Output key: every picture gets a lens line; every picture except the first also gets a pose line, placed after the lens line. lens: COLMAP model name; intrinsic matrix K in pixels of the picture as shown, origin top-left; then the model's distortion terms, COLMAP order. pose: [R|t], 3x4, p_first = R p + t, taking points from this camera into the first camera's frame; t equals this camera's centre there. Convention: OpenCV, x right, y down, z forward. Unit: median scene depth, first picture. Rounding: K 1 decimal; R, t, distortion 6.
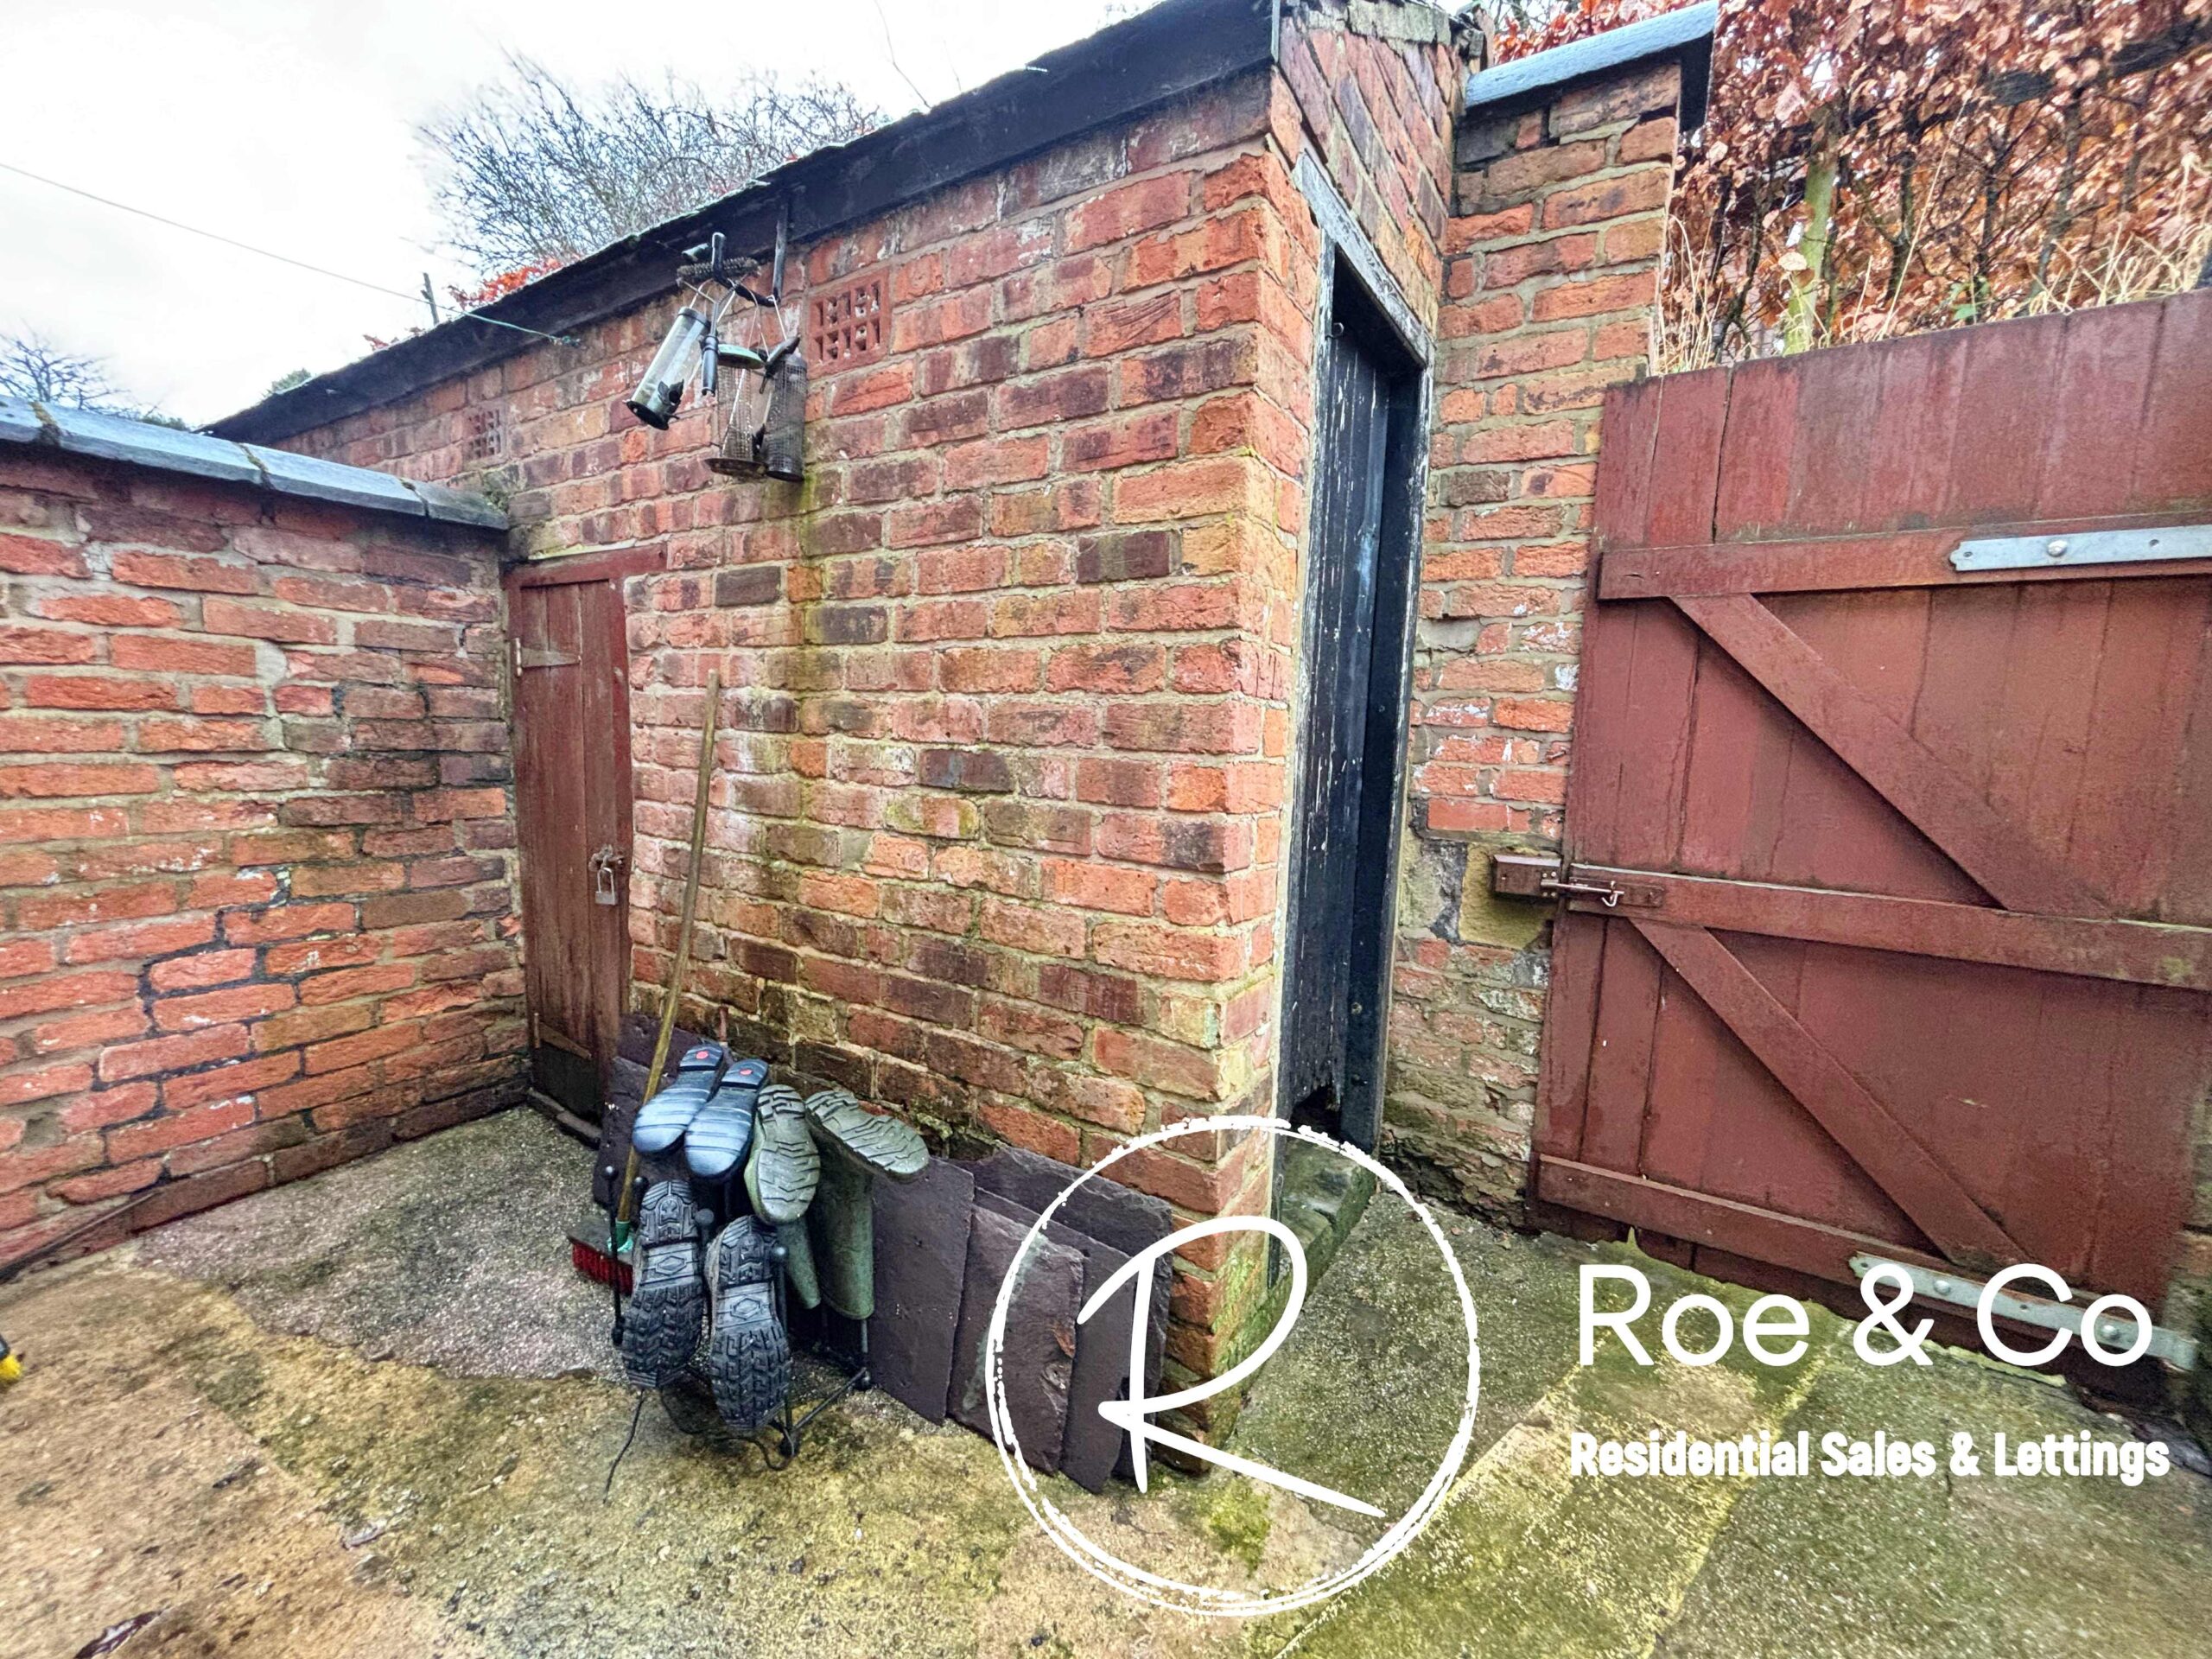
lens RADIAL K [[888.9, 0, 1106.0], [0, 888.9, 829.5], [0, 0, 1]] dist [0.018050, -0.008629]
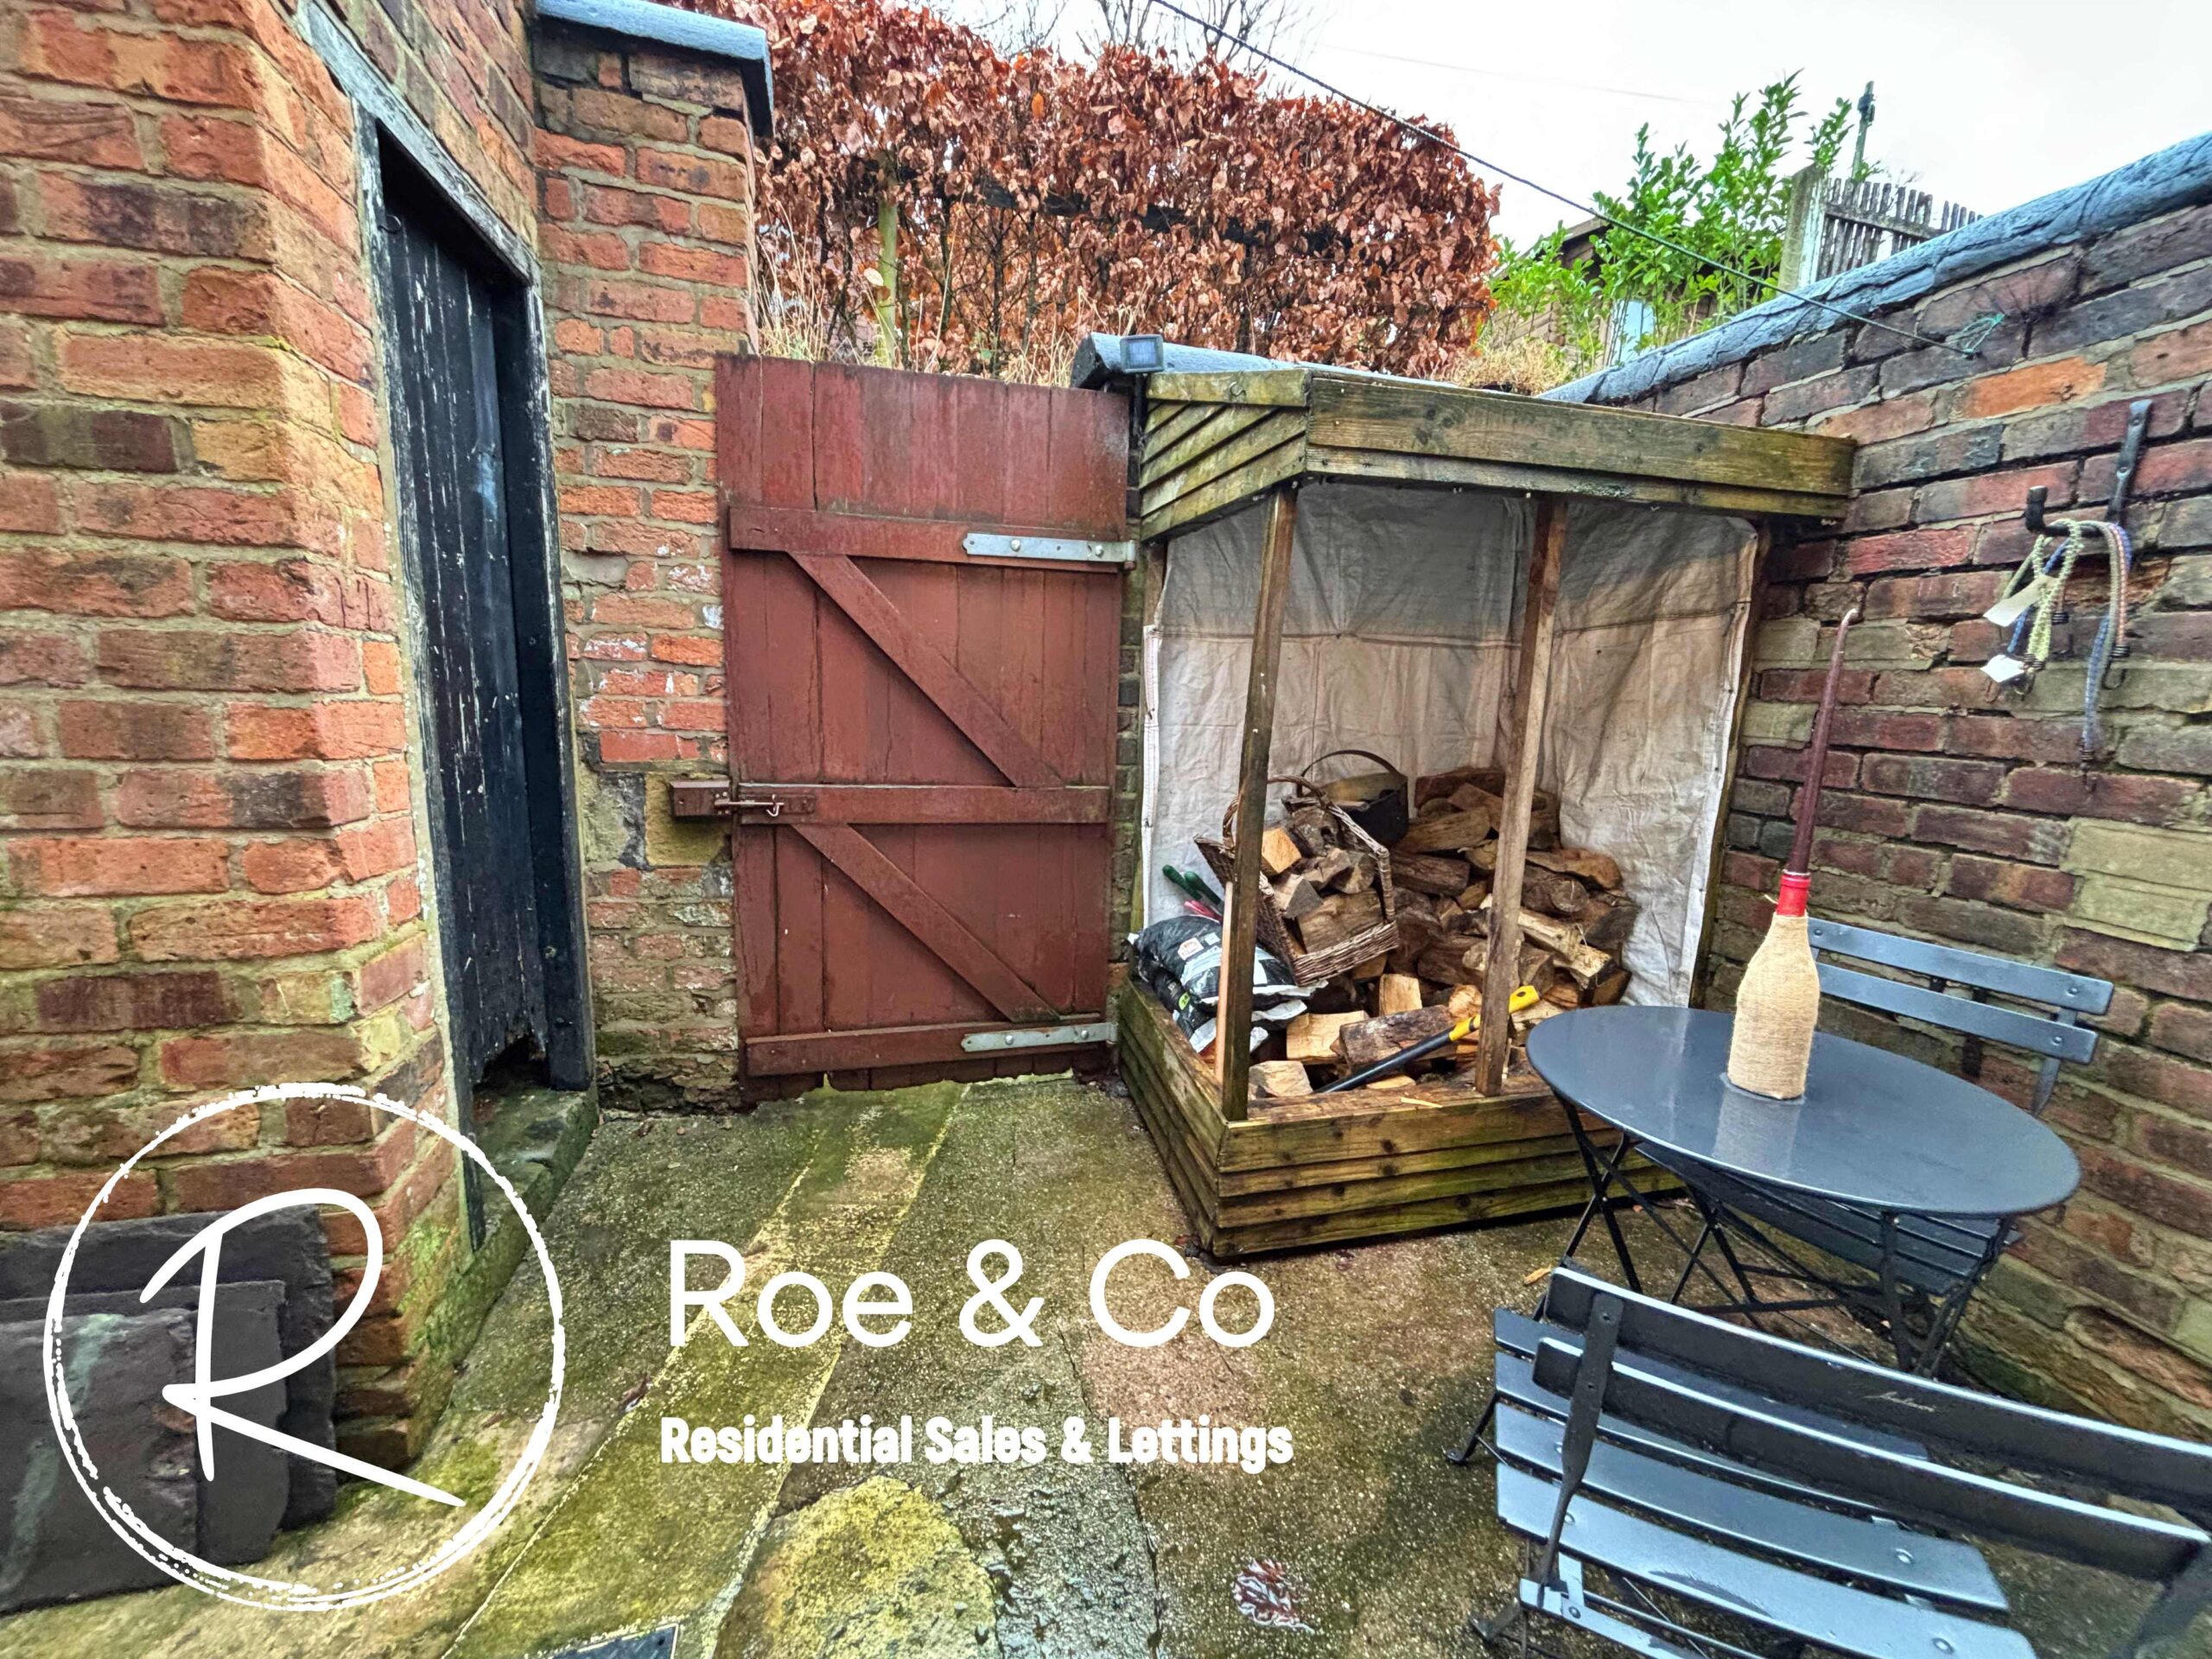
lens RADIAL K [[883.5, 0, 1096.0], [0, 883.5, 829.8], [0, 0, 1]] dist [-0.001558, 0.000720]
pose [[0.681501, -0.131250, 0.719951, 0.013057], [0.075816, 0.991155, 0.108924, 0.009697], [-0.727879, -0.019647, 0.685424, -0.118168]]
